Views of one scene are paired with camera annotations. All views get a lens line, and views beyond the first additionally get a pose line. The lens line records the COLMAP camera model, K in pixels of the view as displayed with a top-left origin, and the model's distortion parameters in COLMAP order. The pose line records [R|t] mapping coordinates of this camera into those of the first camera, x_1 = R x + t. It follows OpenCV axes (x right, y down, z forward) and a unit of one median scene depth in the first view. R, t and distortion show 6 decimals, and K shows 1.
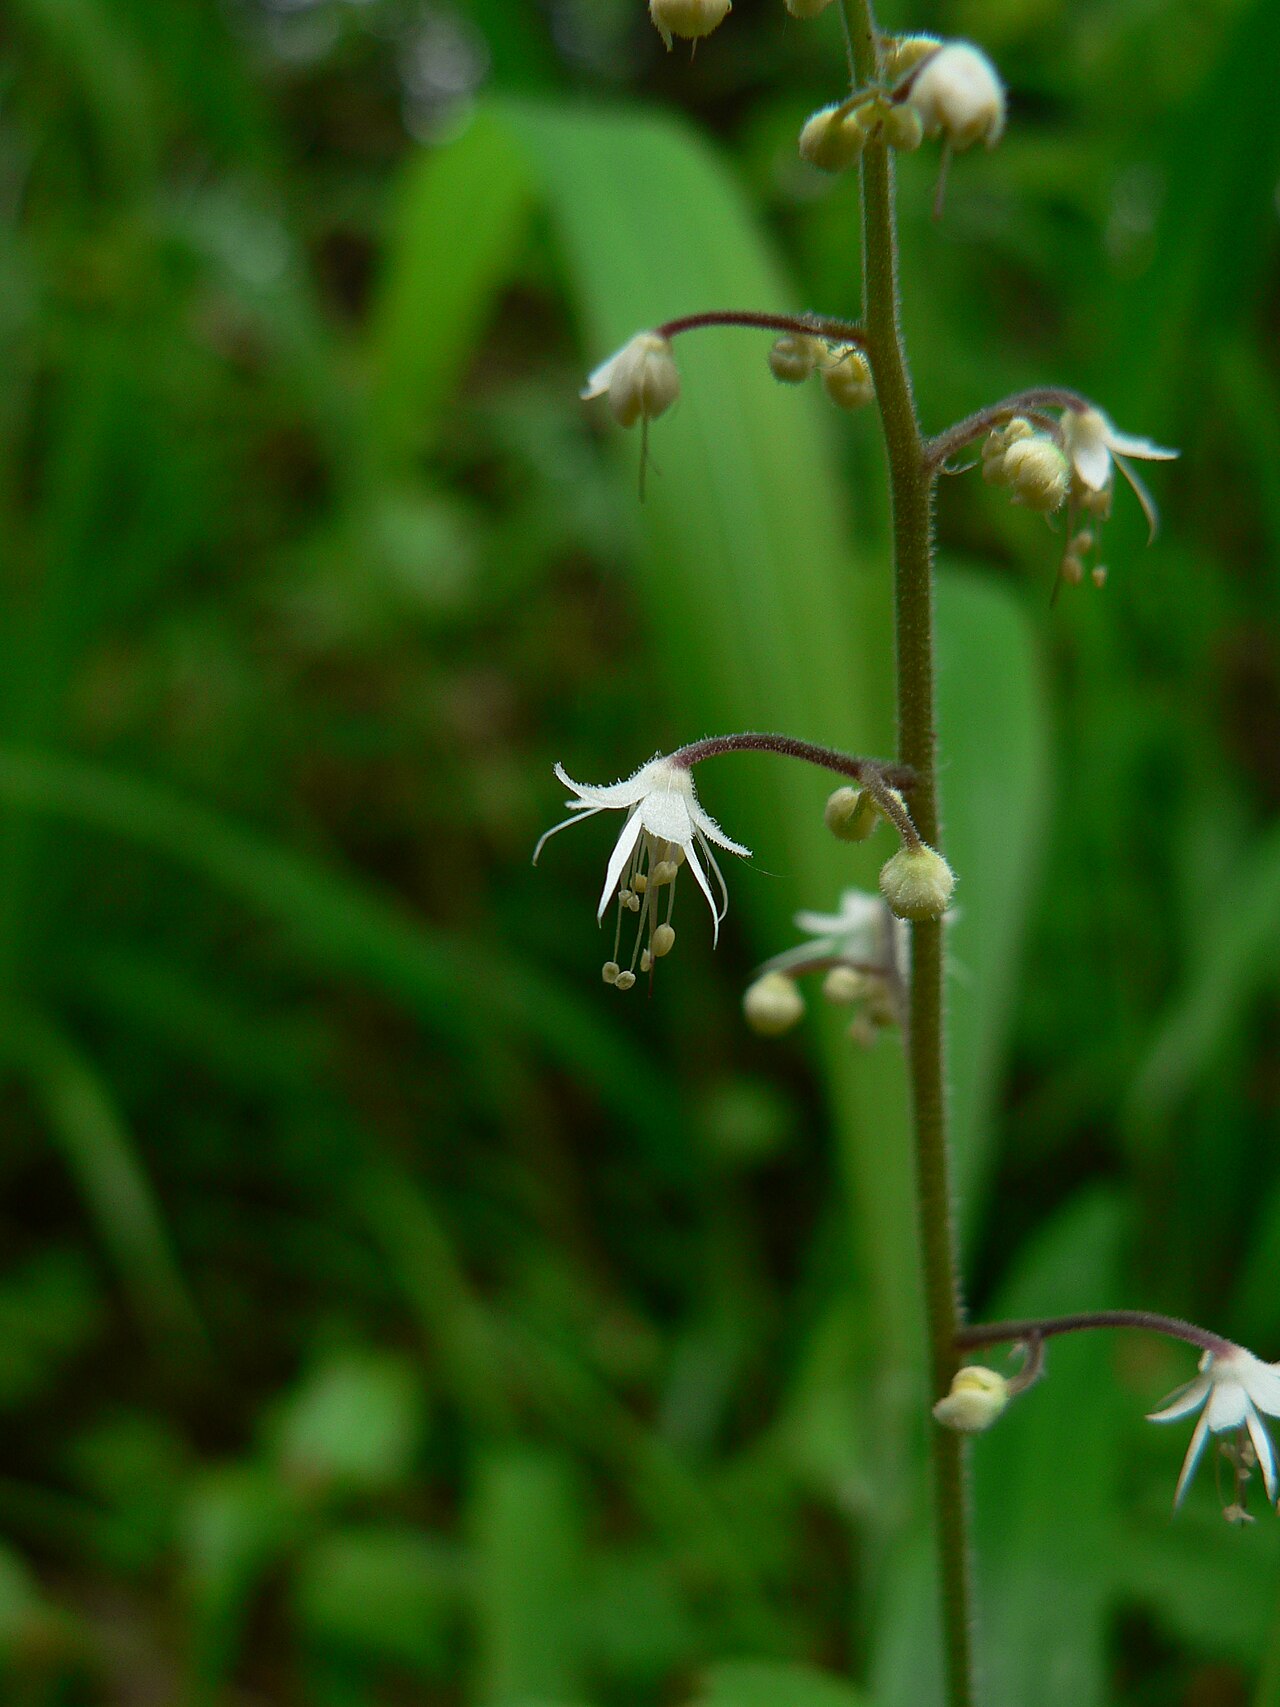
lens RADIAL K [[1993.0, 0, 640.0], [0, 1993.0, 853.5], [0, 0, 1]] dist [-0.210107, -0.001159]
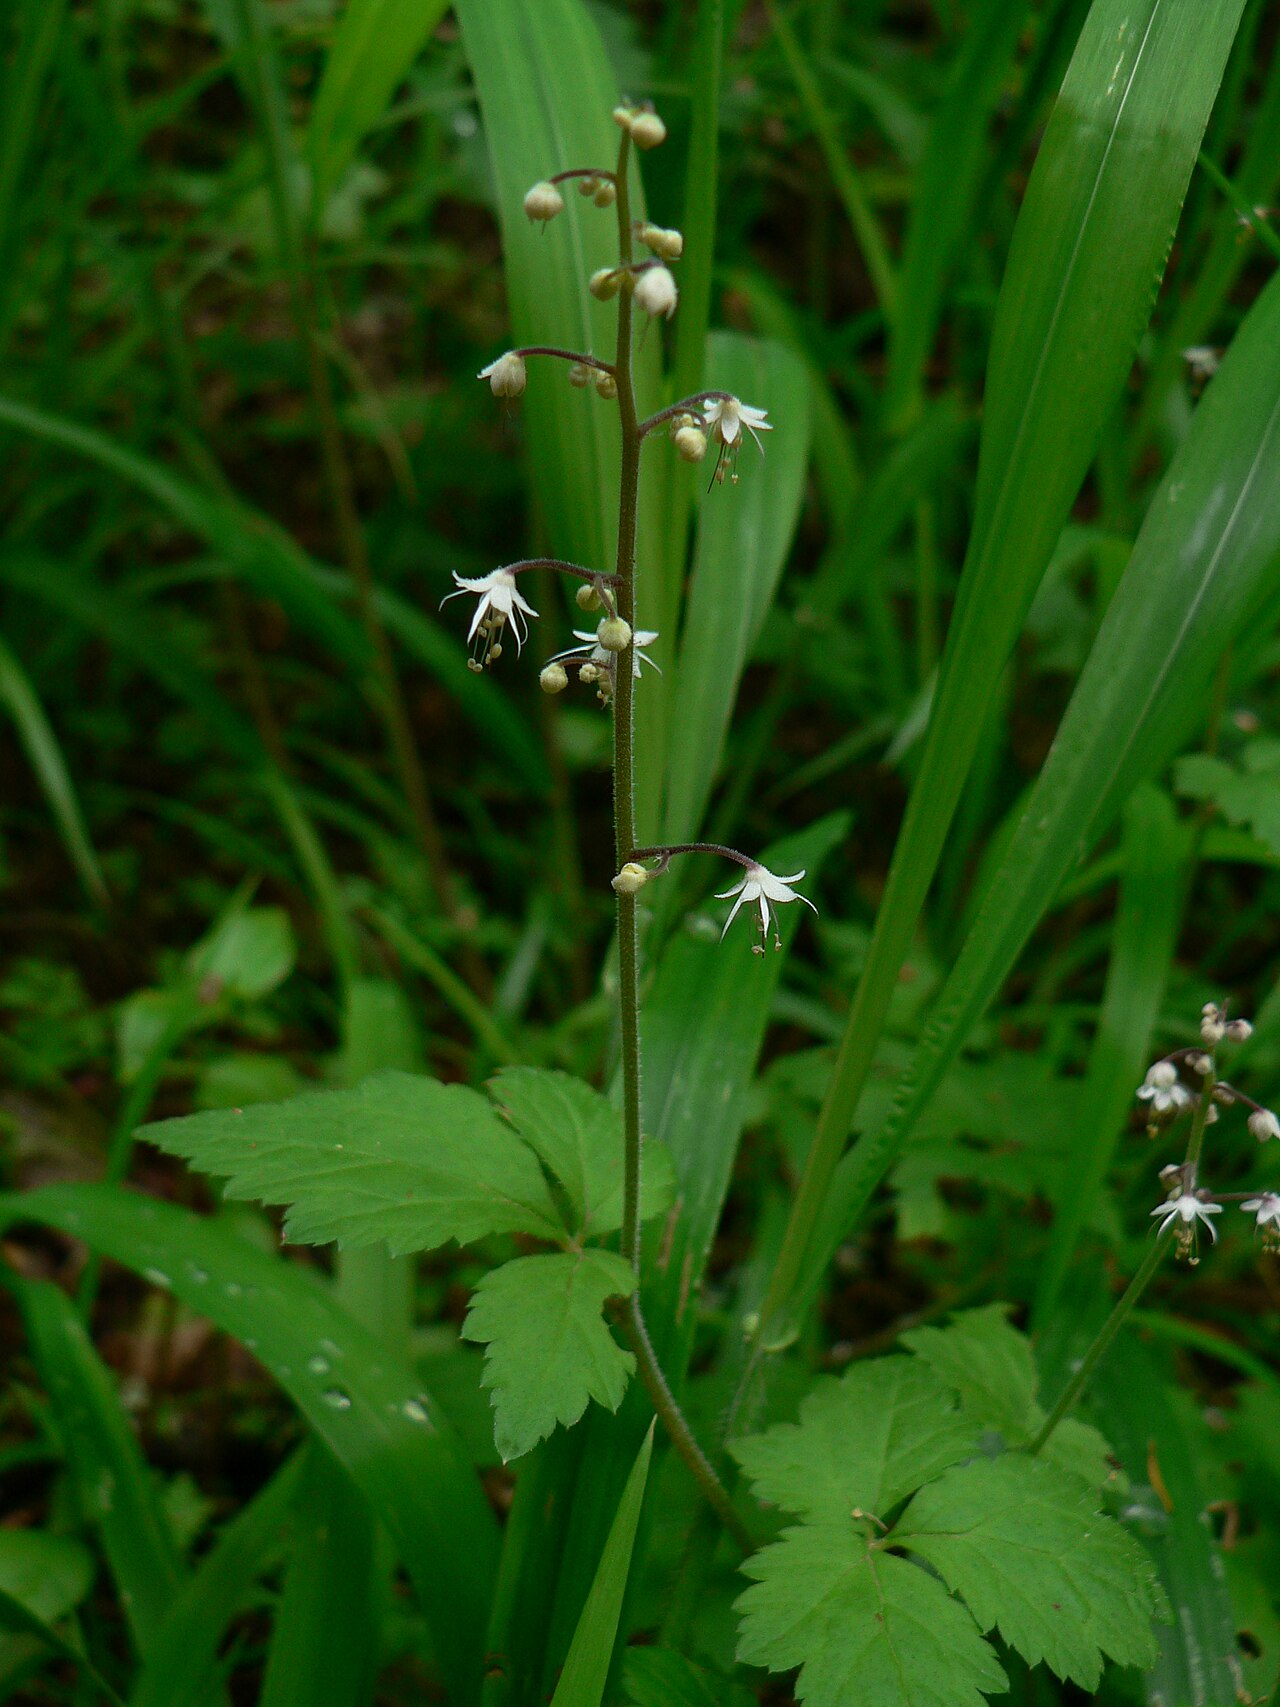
lens RADIAL K [[1993.0, 0, 640.0], [0, 1993.0, 853.5], [0, 0, 1]] dist [-0.210107, -0.001159]
pose [[0.994687, 0.069193, 0.076224, 0.016786], [-0.082493, 0.978682, 0.188085, -0.154271], [-0.061585, -0.193373, 0.979191, -1.128460]]
